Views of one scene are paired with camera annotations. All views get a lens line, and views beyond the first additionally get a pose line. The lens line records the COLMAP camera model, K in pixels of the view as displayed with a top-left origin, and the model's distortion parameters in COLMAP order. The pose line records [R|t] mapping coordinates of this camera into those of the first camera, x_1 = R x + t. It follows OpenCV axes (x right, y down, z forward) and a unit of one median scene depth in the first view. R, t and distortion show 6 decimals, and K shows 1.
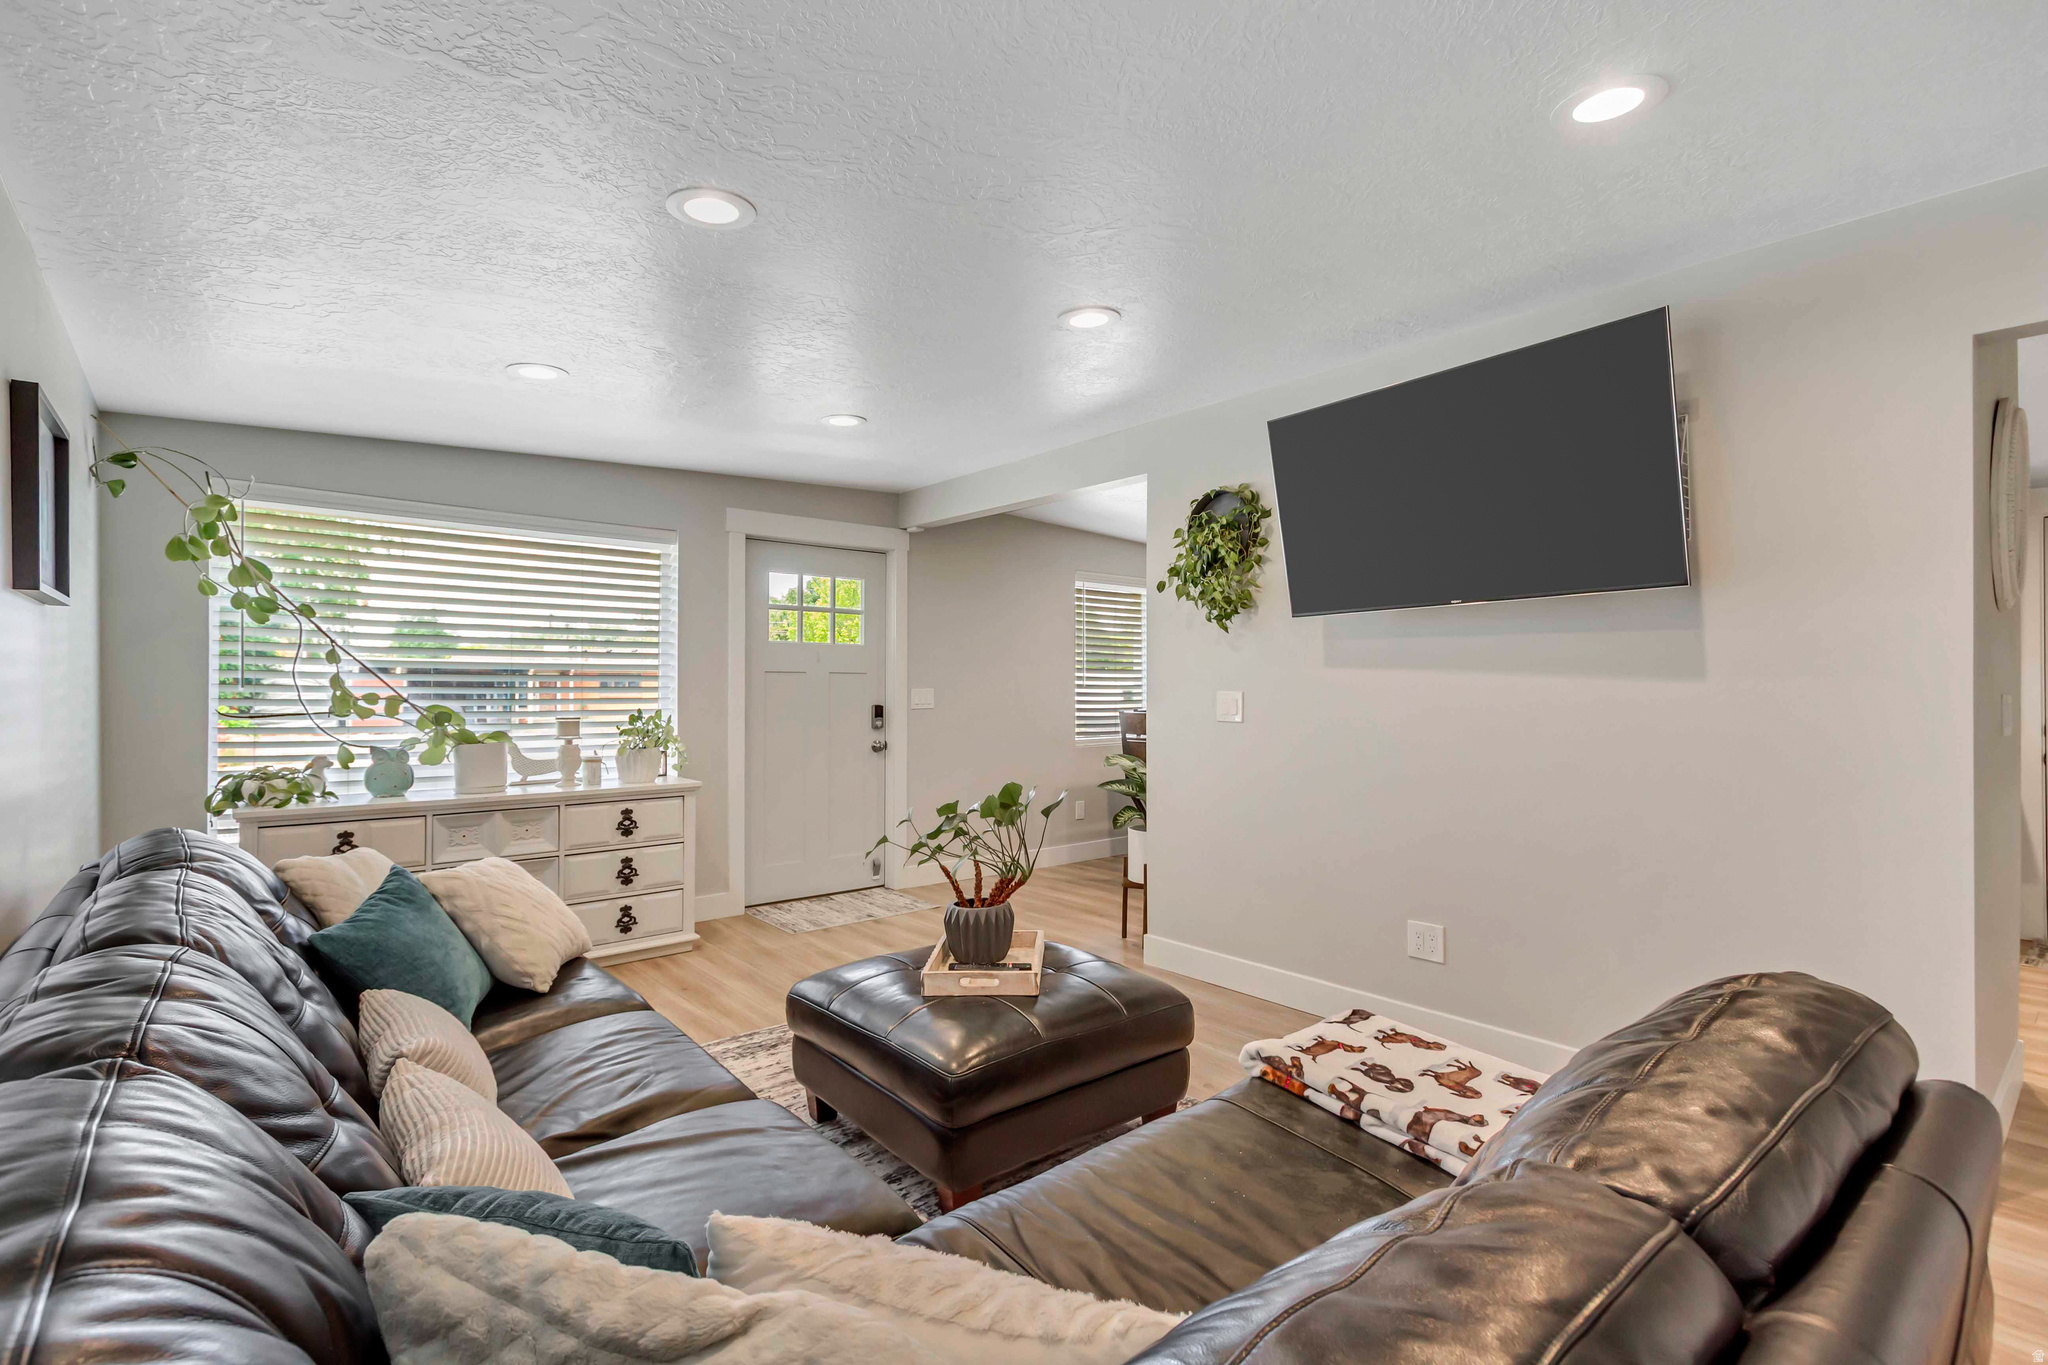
lens RADIAL K [[945.5, 0, 1027.7], [0, 945.5, 680.2], [0, 0, 1]] dist [0.001033, -0.000048]
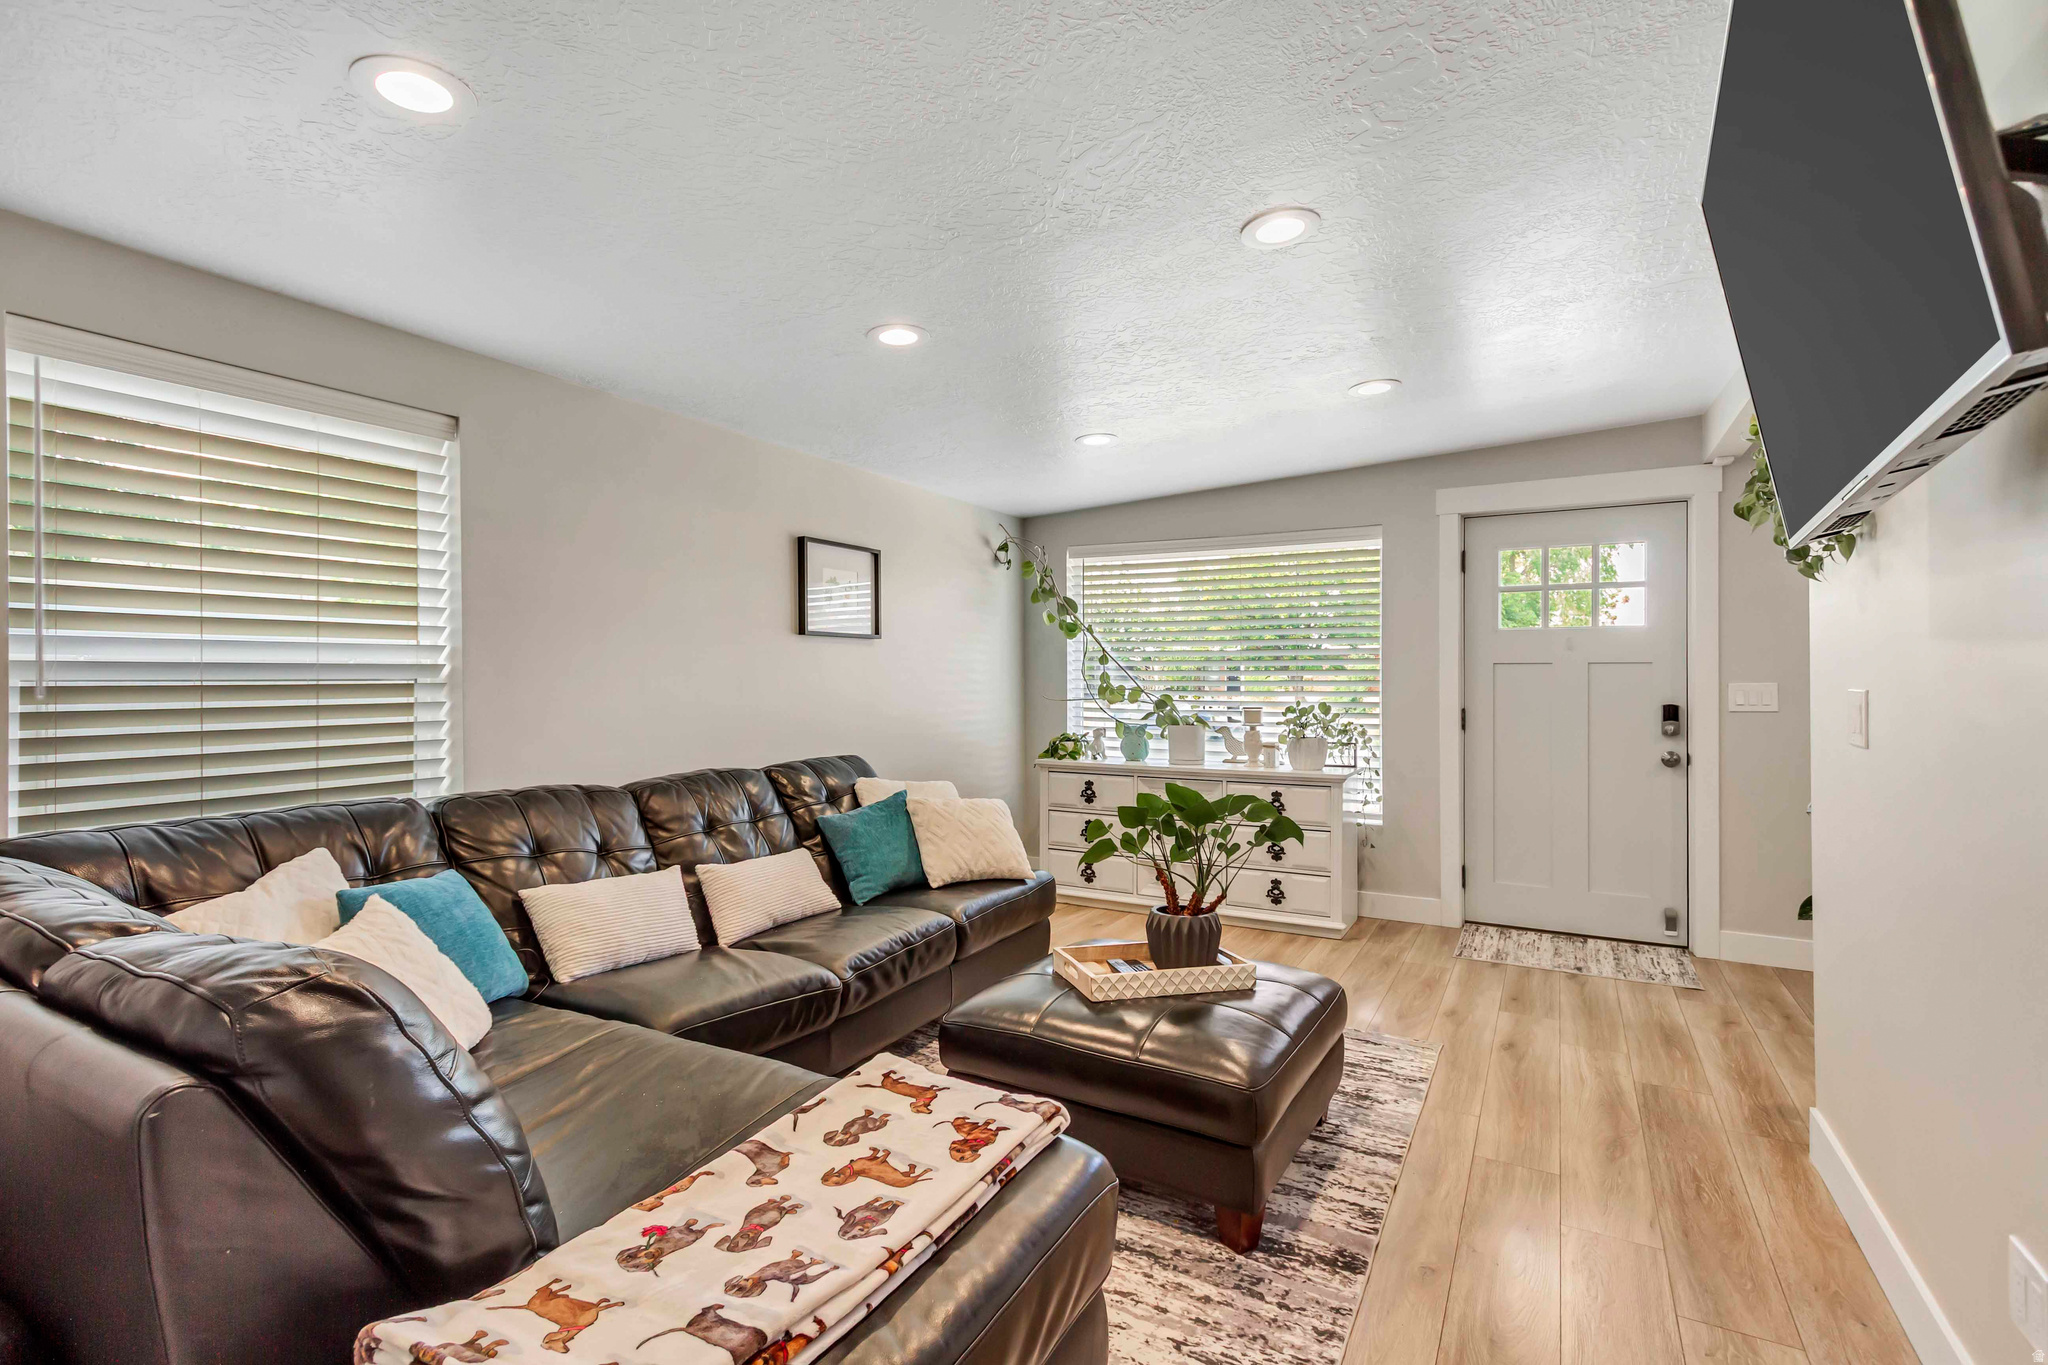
lens RADIAL K [[955.5, 0, 1024.0], [0, 955.5, 682.5], [0, 0, 1]] dist [0.036121, -0.000003]
pose [[0.348151, 0.005814, -0.937420, 0.571880], [0.010106, 0.999899, 0.009955, -0.006067], [0.937384, -0.012939, 0.348057, 0.369383]]
